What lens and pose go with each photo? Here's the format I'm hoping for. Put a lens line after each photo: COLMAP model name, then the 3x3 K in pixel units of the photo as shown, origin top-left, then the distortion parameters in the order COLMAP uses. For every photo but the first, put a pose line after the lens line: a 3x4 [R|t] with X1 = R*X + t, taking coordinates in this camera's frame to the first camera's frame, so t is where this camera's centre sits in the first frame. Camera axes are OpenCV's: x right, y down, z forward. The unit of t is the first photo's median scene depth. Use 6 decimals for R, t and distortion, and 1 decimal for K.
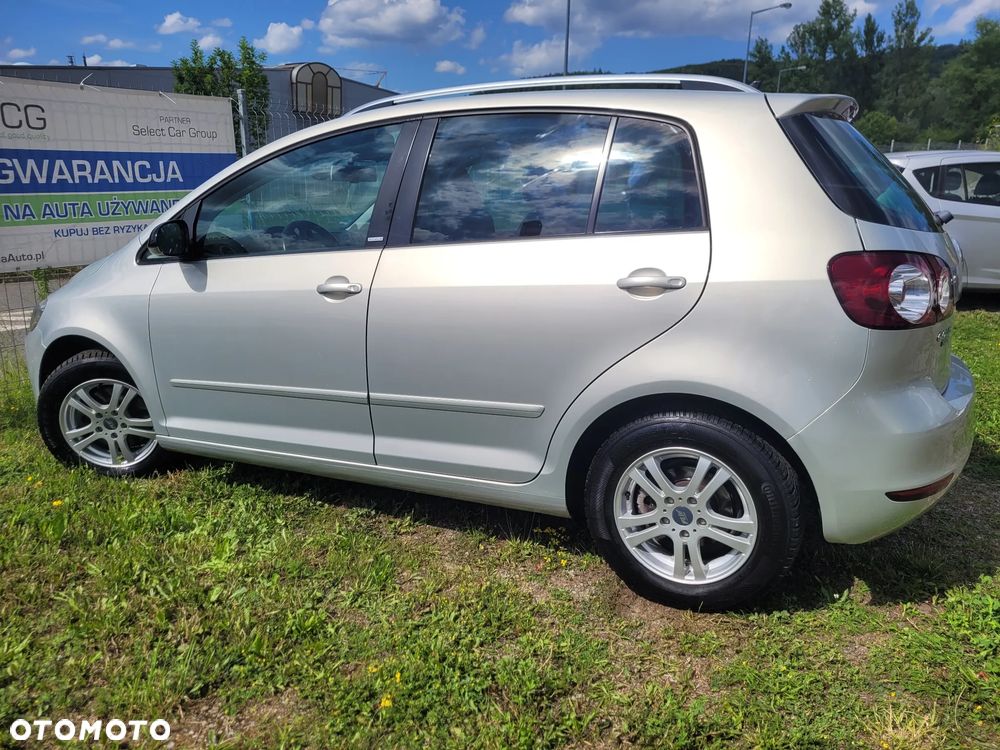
lens RADIAL K [[746.2, 0, 491.7], [0, 746.2, 374.4], [0, 0, 1]] dist [0.052473, -0.042302]
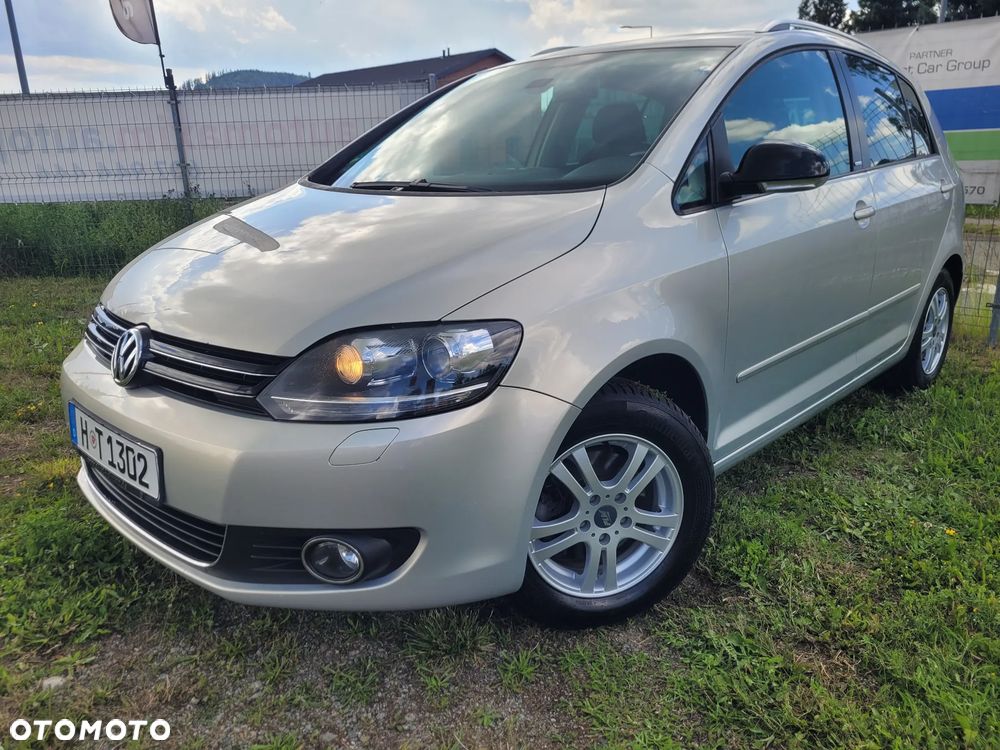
lens RADIAL K [[746.2, 0, 492.4], [0, 746.2, 371.9], [0, 0, 1]] dist [0.052473, -0.042302]
pose [[-0.148816, 0.276993, -0.949278, 0.977239], [-0.237580, 0.921835, 0.306230, -0.210687], [0.959901, 0.271101, -0.071376, 1.010761]]
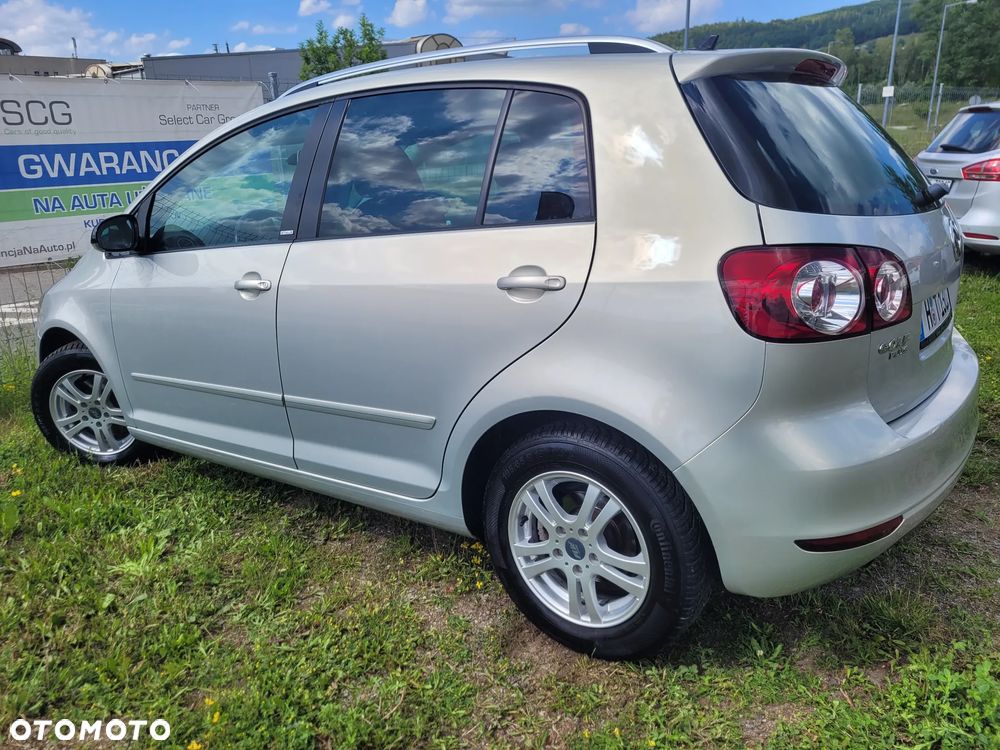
lens RADIAL K [[746.2, 0, 482.4], [0, 746.2, 365.4], [0, 0, 1]] dist [0.052473, -0.042302]
pose [[0.983858, 0.009997, -0.178671, 0.209623], [-0.004456, 0.999497, 0.031387, -0.036053], [0.178895, -0.030084, 0.983408, 0.089821]]
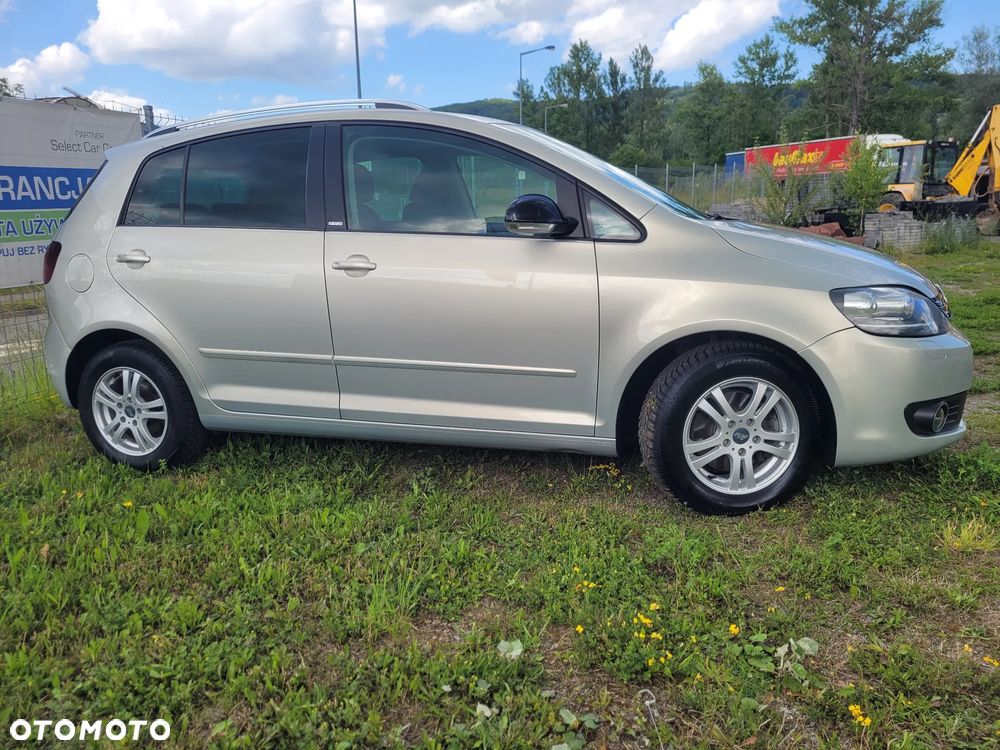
lens RADIAL K [[746.2, 0, 486.8], [0, 746.2, 375.5], [0, 0, 1]] dist [0.052473, -0.042302]
pose [[0.962316, -0.093763, 0.255258, -0.317302], [0.104353, 0.994139, -0.028235, 0.070939], [-0.251115, 0.053808, 0.966461, -0.059025]]
